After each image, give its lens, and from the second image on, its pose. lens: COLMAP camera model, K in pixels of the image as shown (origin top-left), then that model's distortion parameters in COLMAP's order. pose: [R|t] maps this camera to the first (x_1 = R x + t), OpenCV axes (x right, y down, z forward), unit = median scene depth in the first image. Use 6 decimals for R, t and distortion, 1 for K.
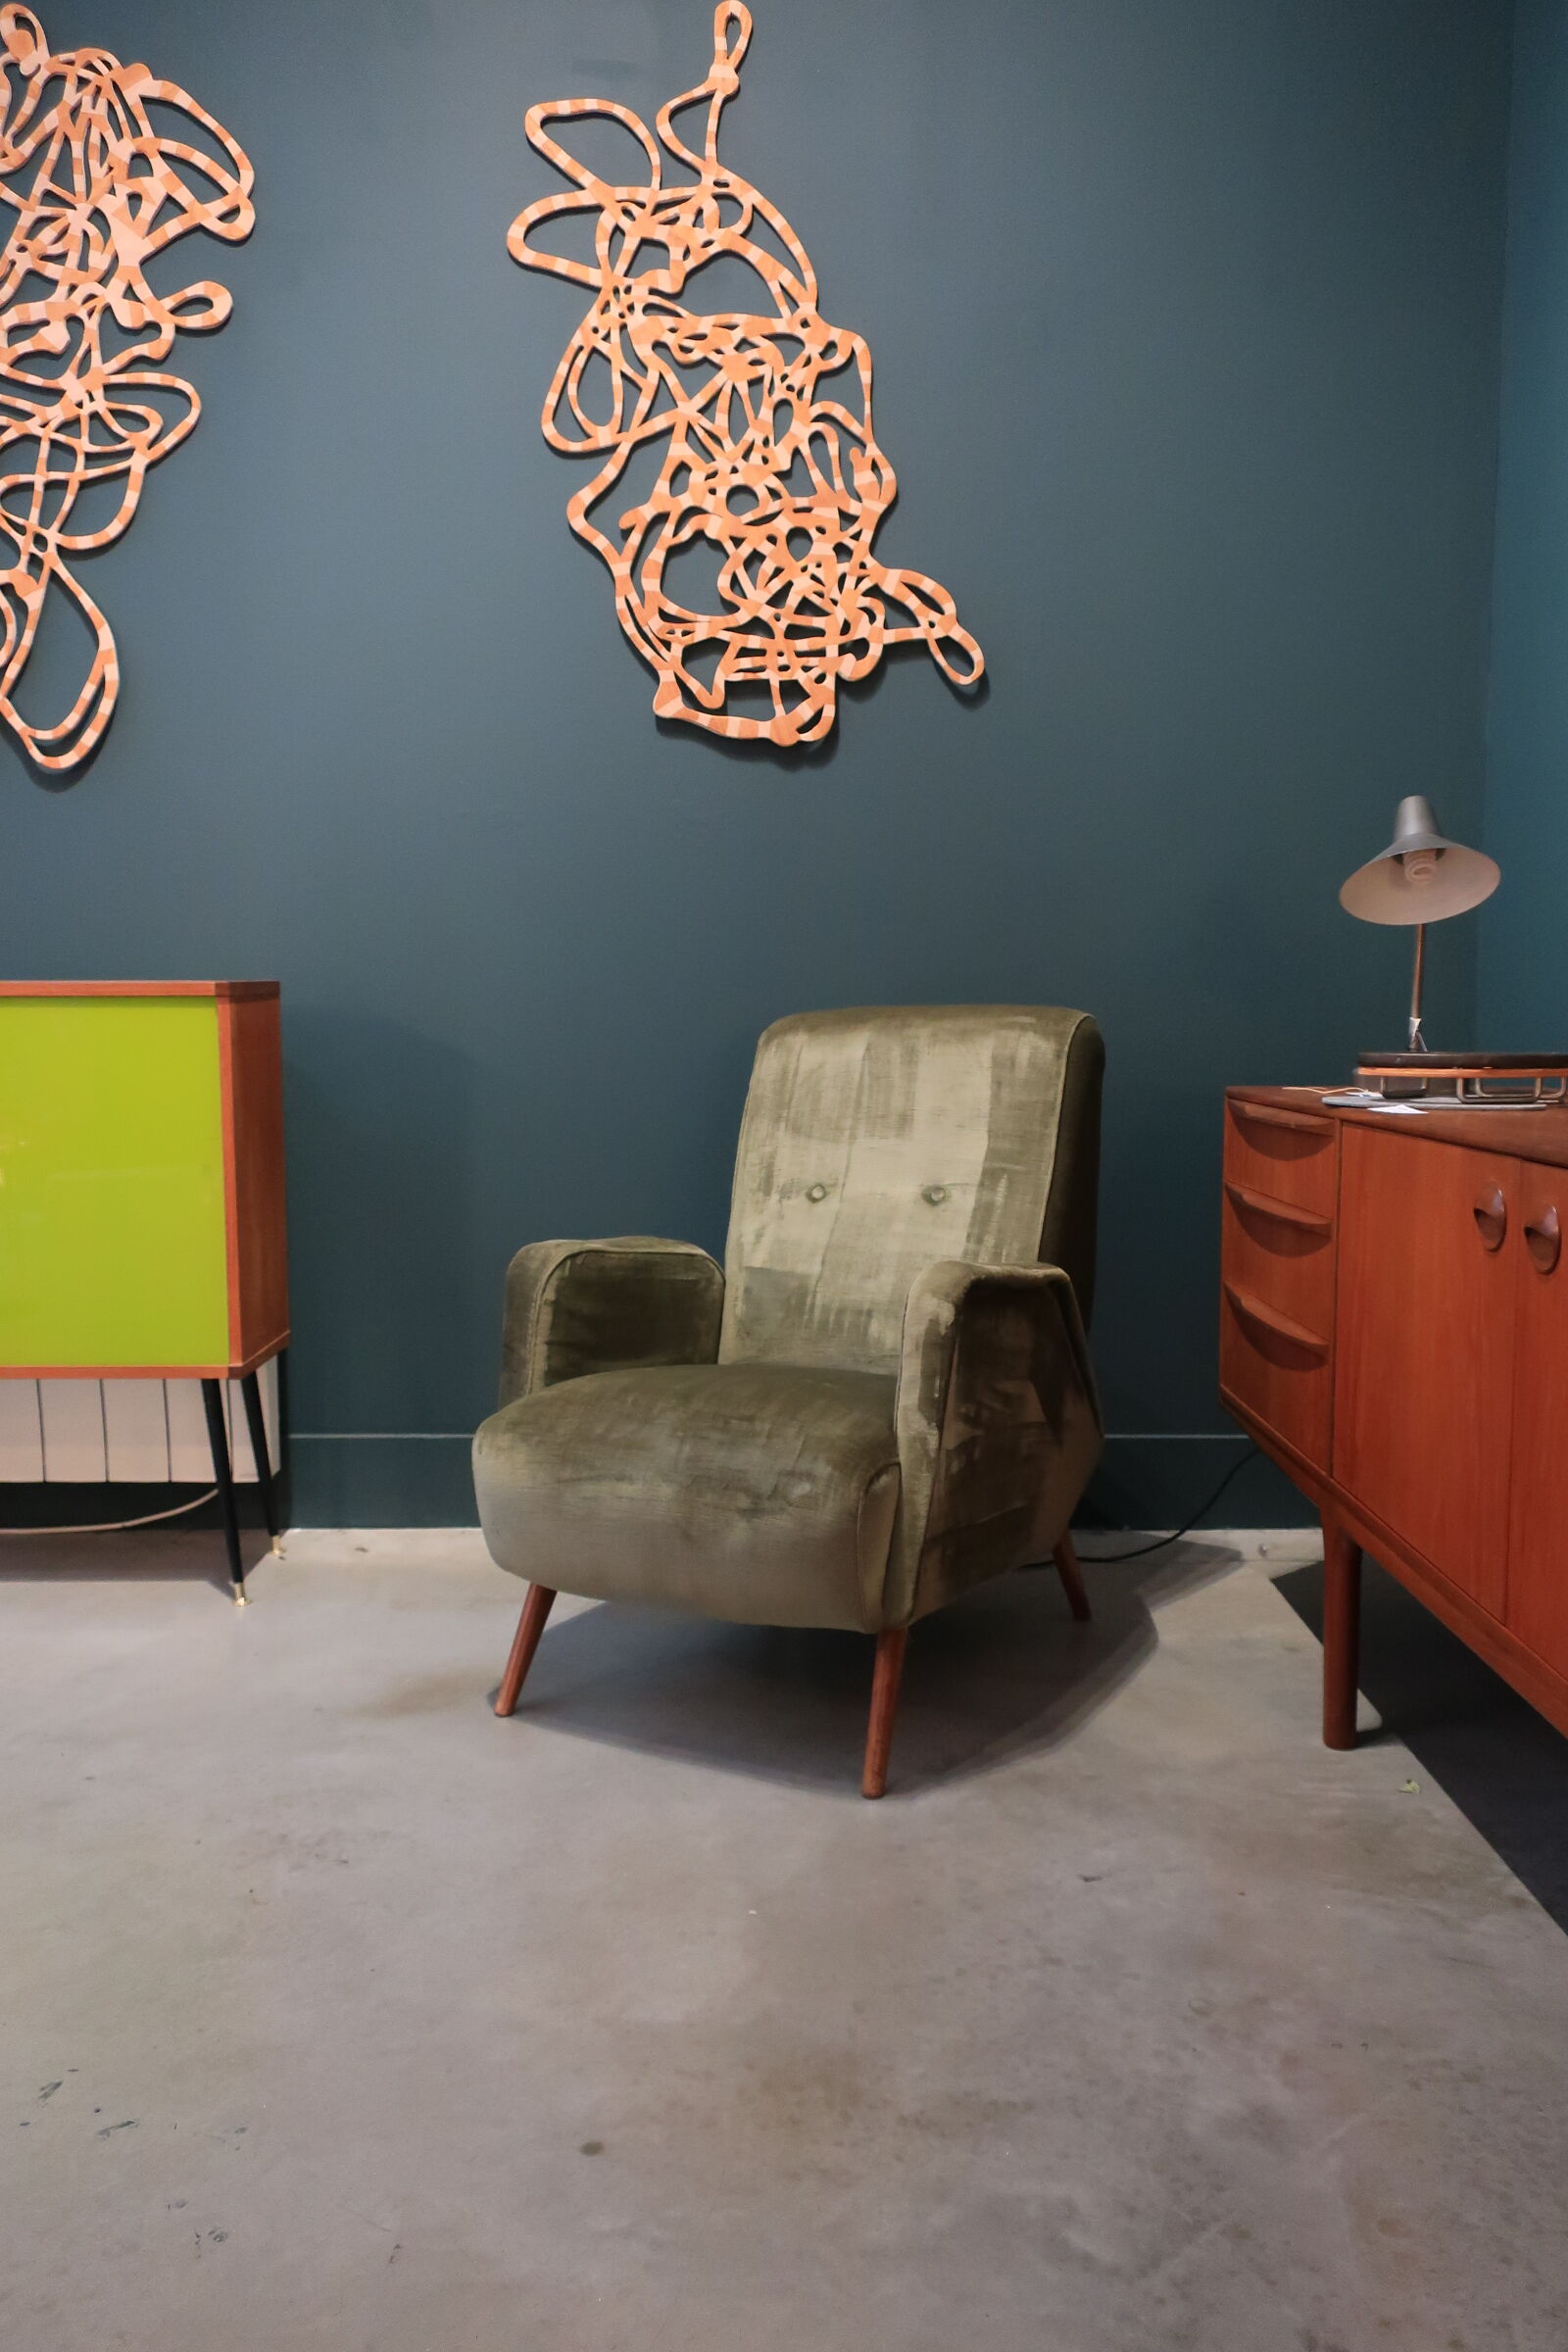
lens RADIAL K [[1869.2, 0, 783.5], [0, 1869.2, 1186.4], [0, 0, 1]] dist [0.000133, 0.001259]
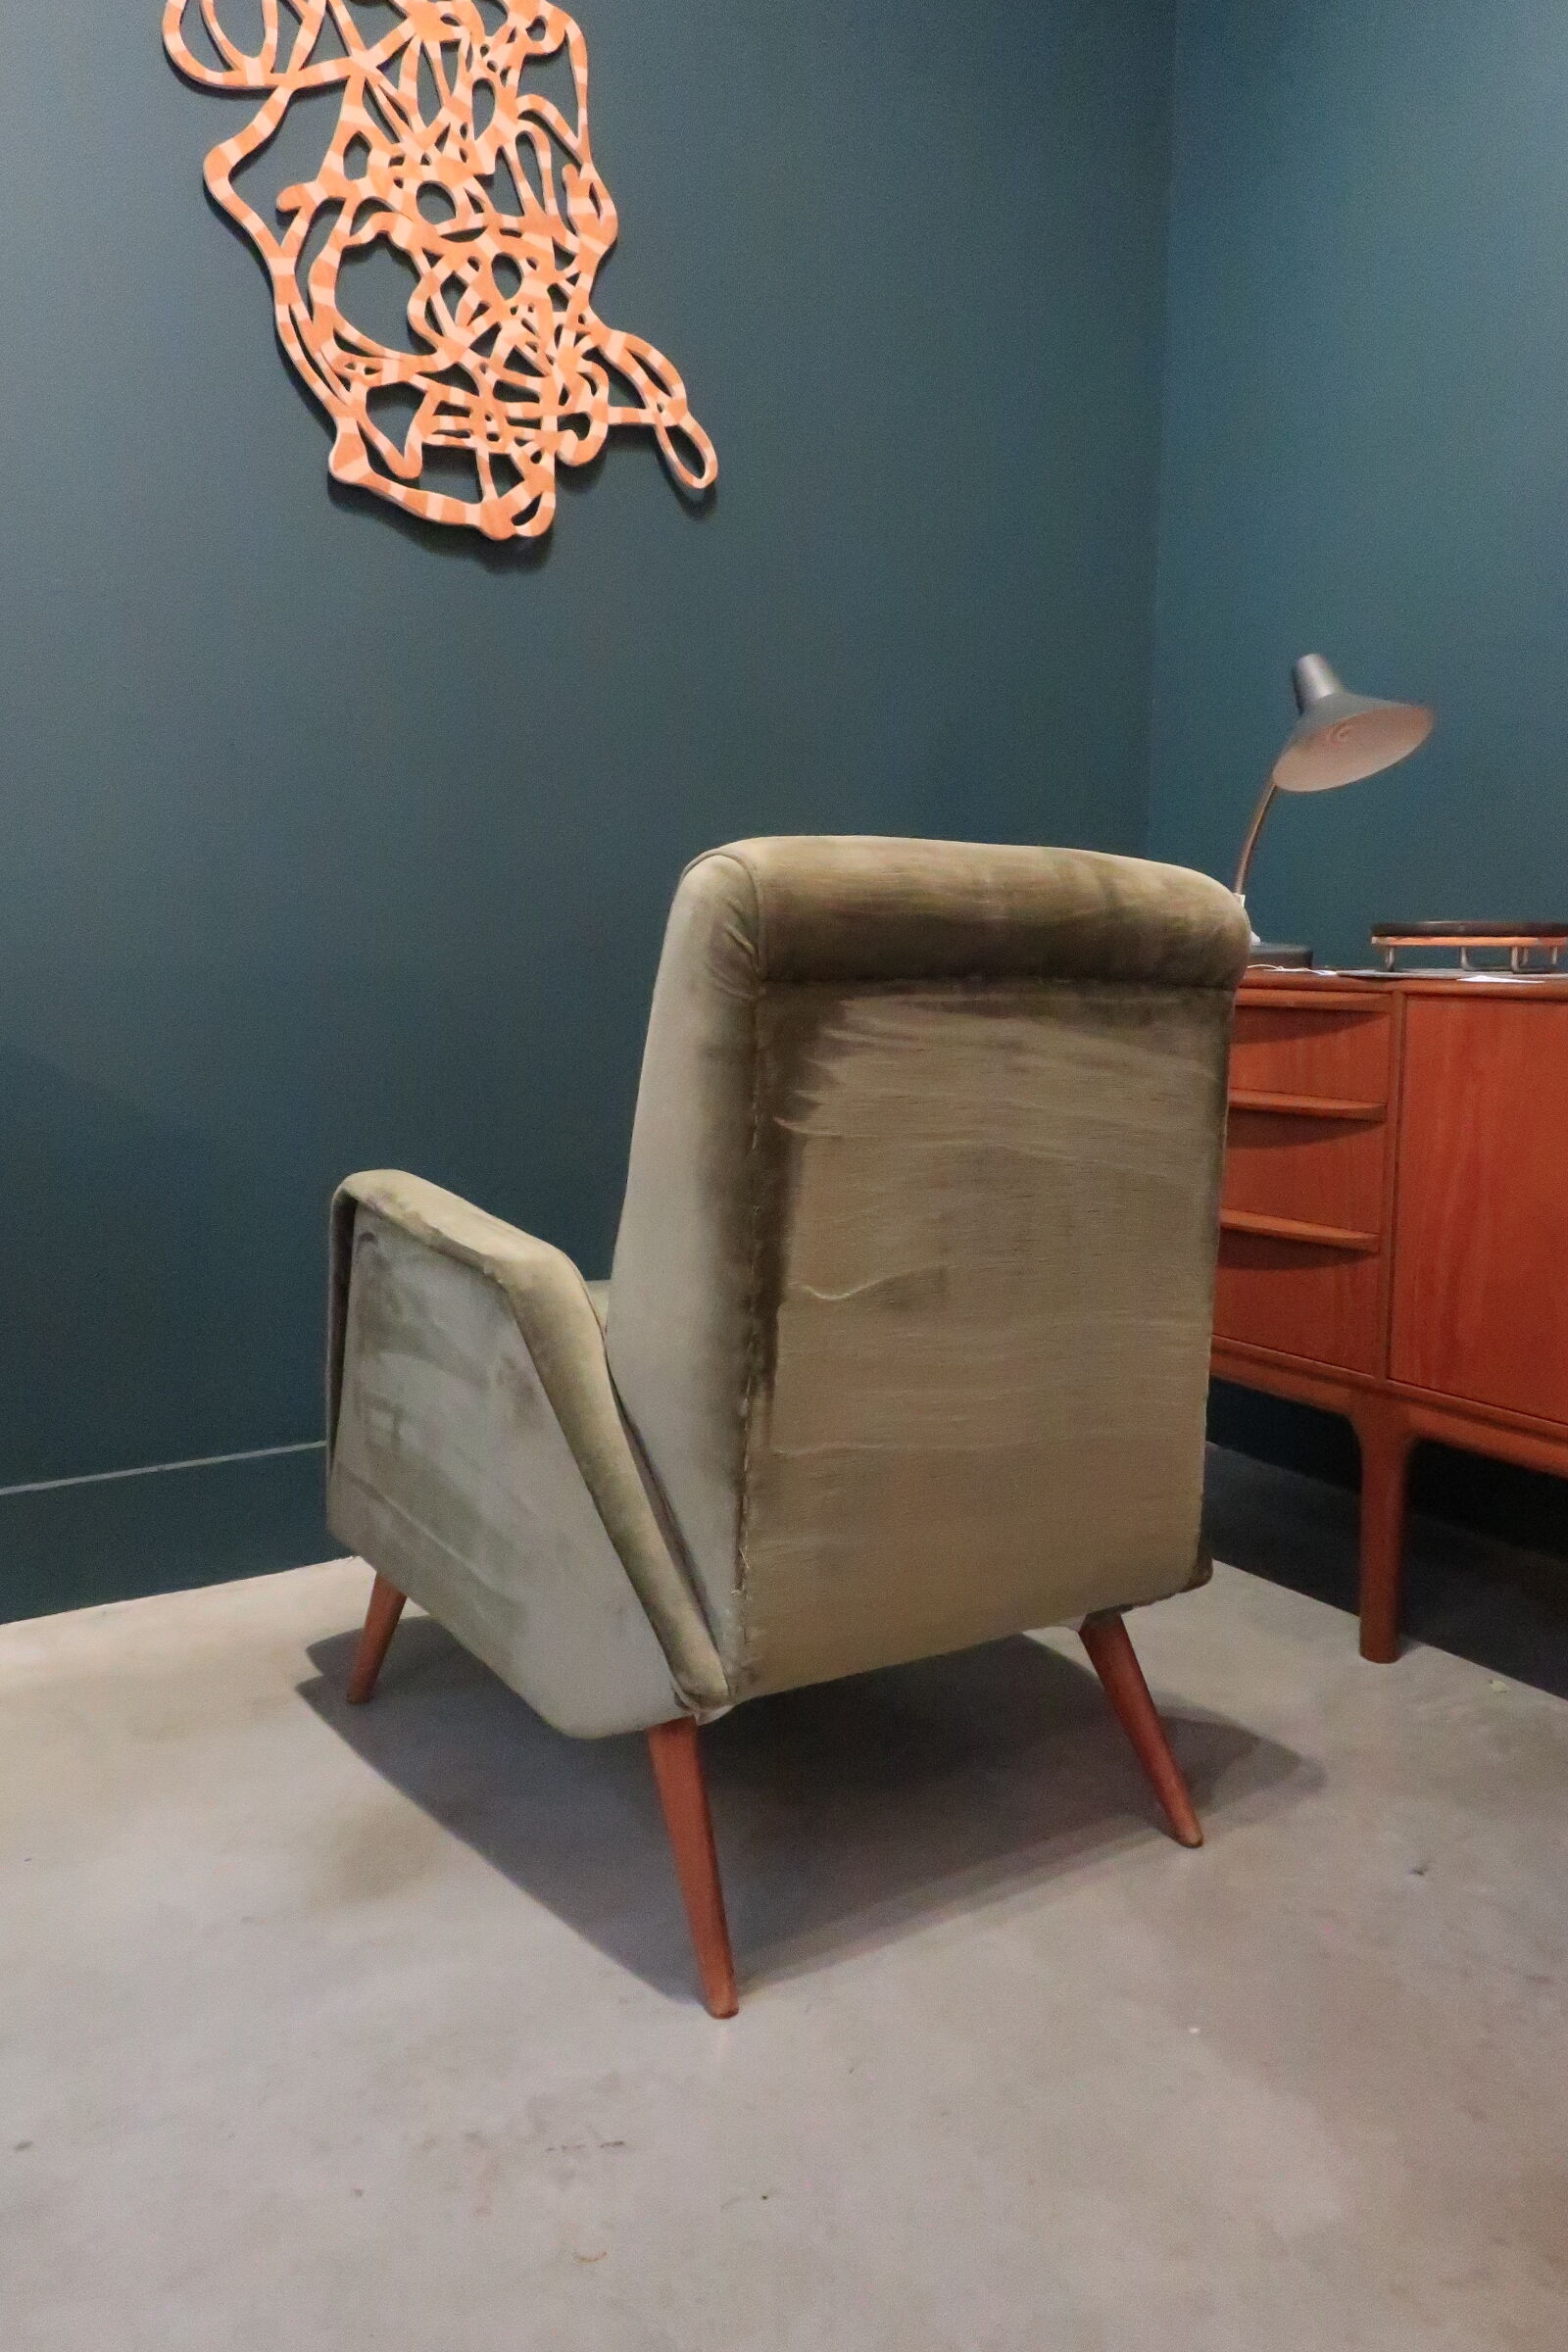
lens RADIAL K [[1869.2, 0, 772.1], [0, 1869.2, 1178.6], [0, 0, 1]] dist [0.000133, 0.001259]
pose [[0.844464, -0.066155, 0.531511, -0.337231], [0.046049, 0.997636, 0.051009, -0.004308], [-0.533629, -0.018599, 0.845514, 0.278156]]
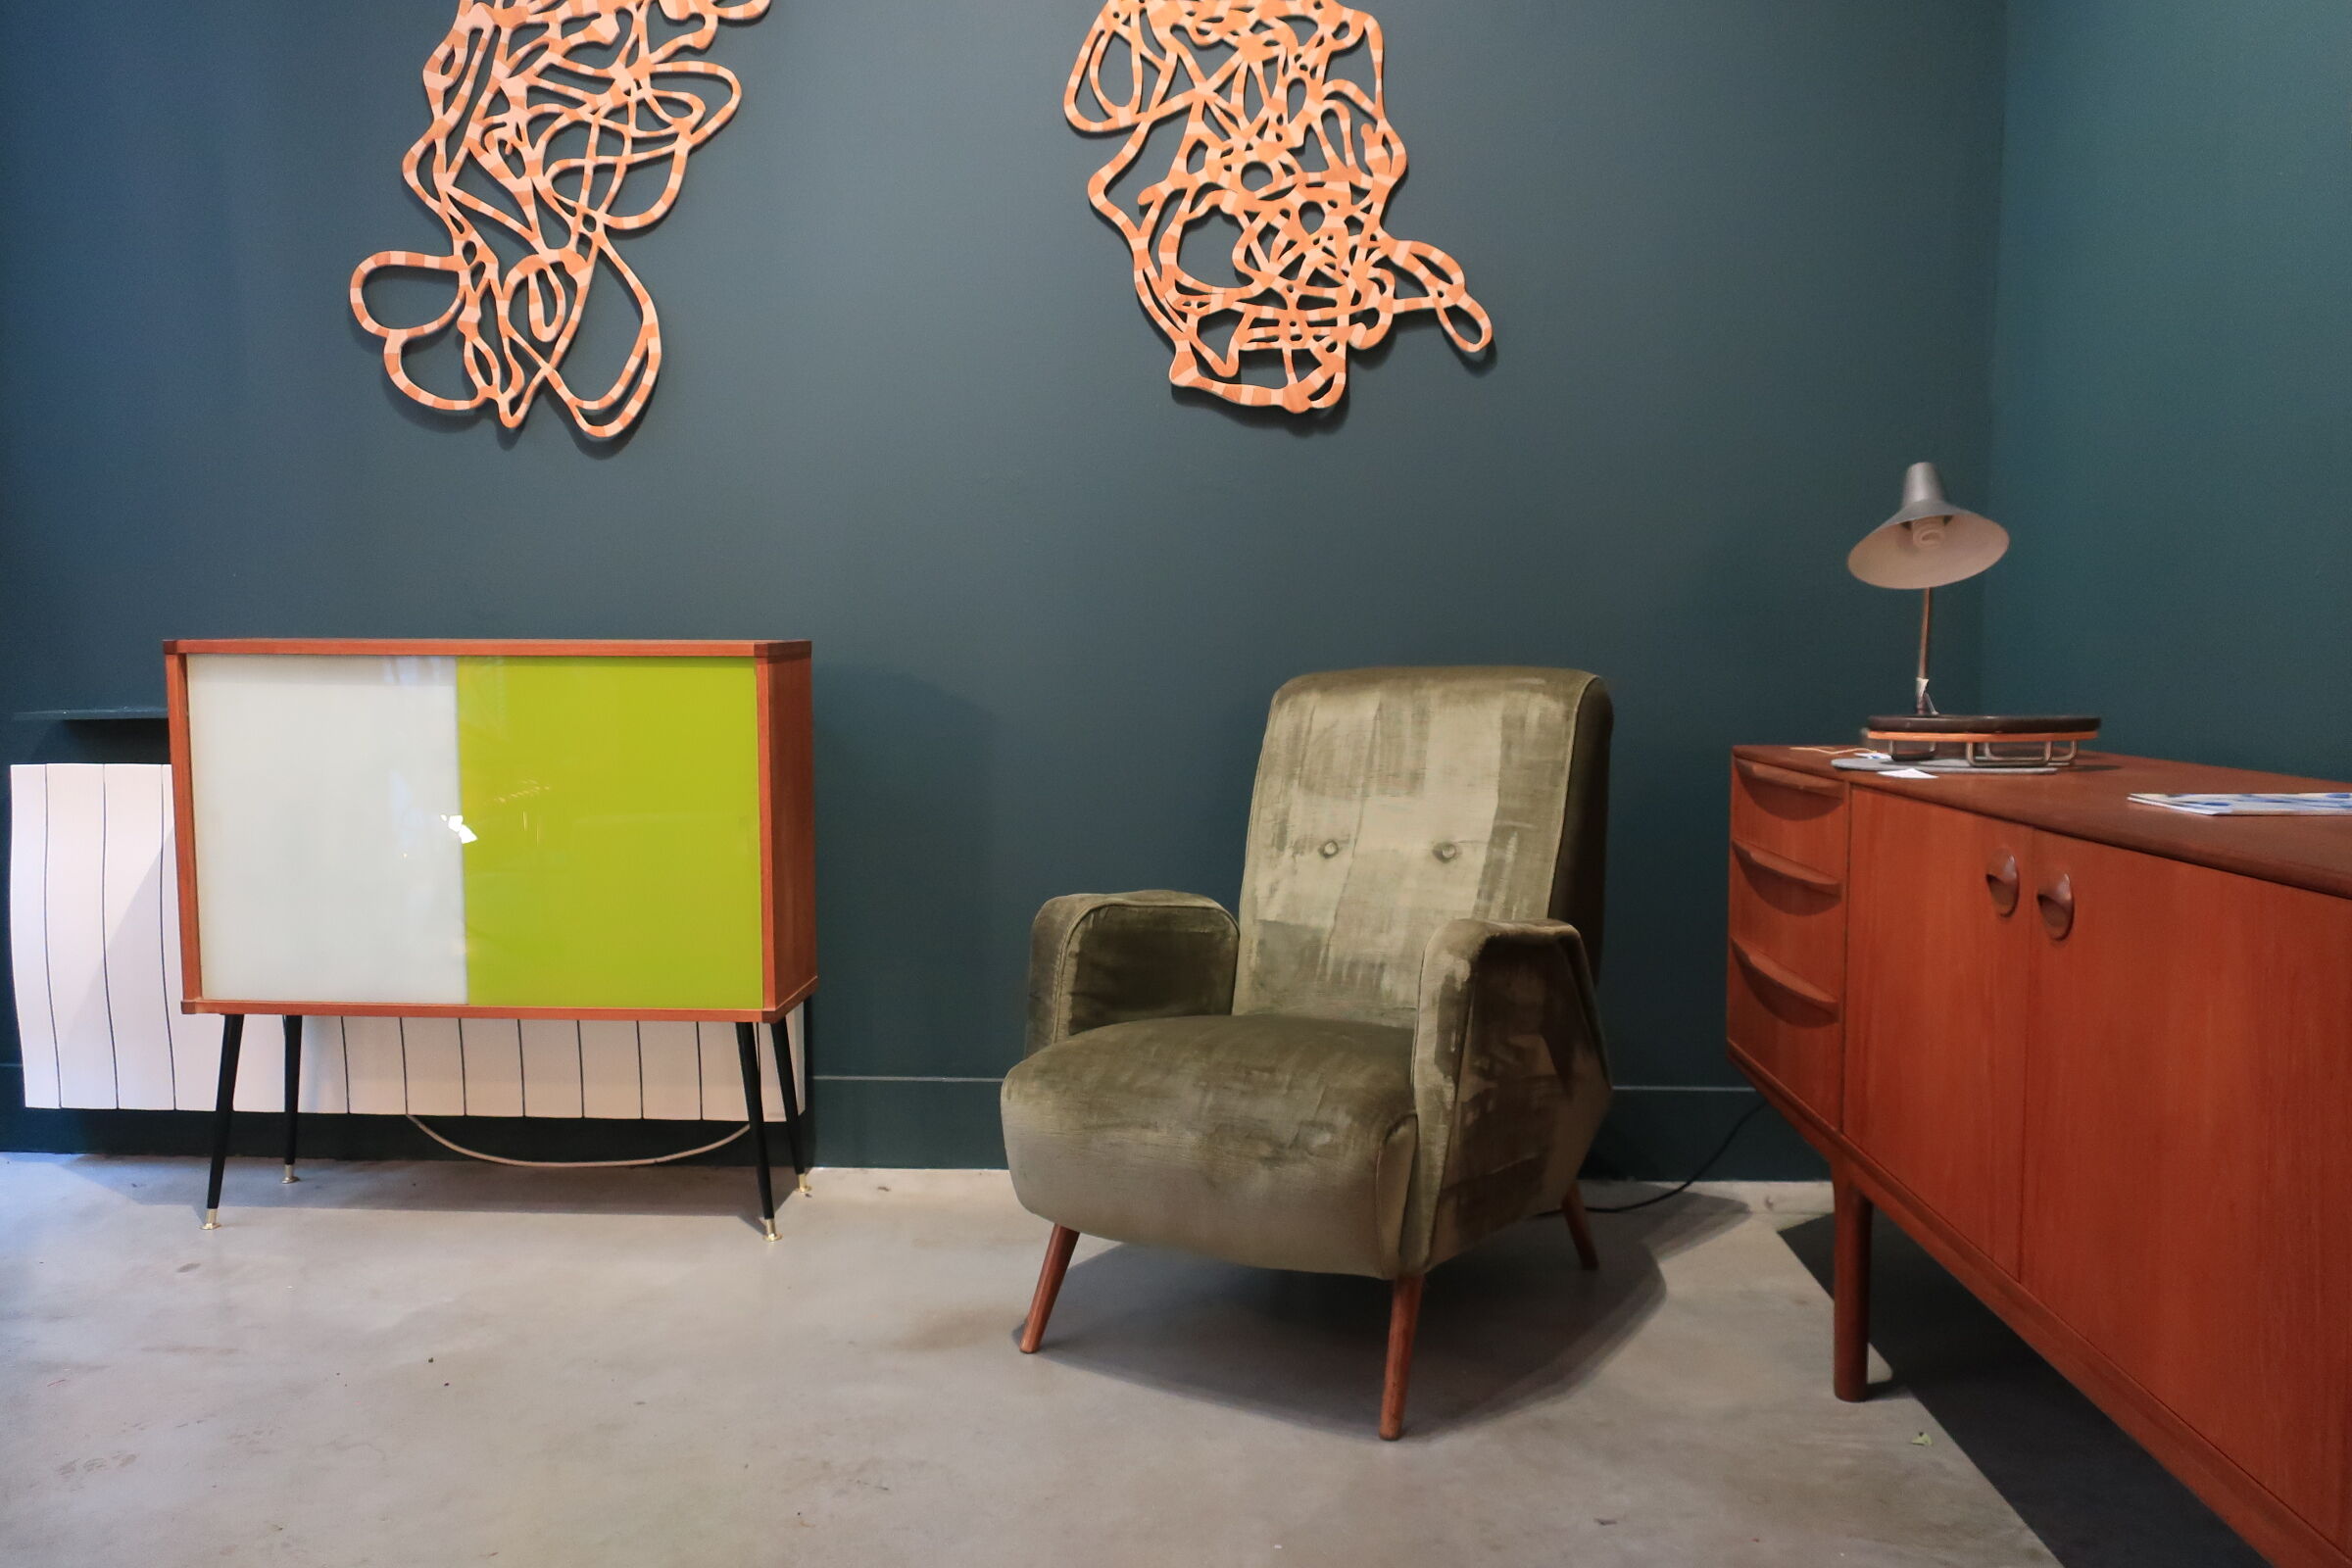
lens RADIAL K [[1869.2, 0, 1169.4], [0, 1869.2, 795.5], [0, 0, 1]] dist [0.000133, 0.001259]
pose [[0.998706, 0.005213, -0.050595, -0.016276], [-0.006063, 0.999843, -0.016644, -0.007044], [0.050500, 0.016929, 0.998581, -0.029269]]
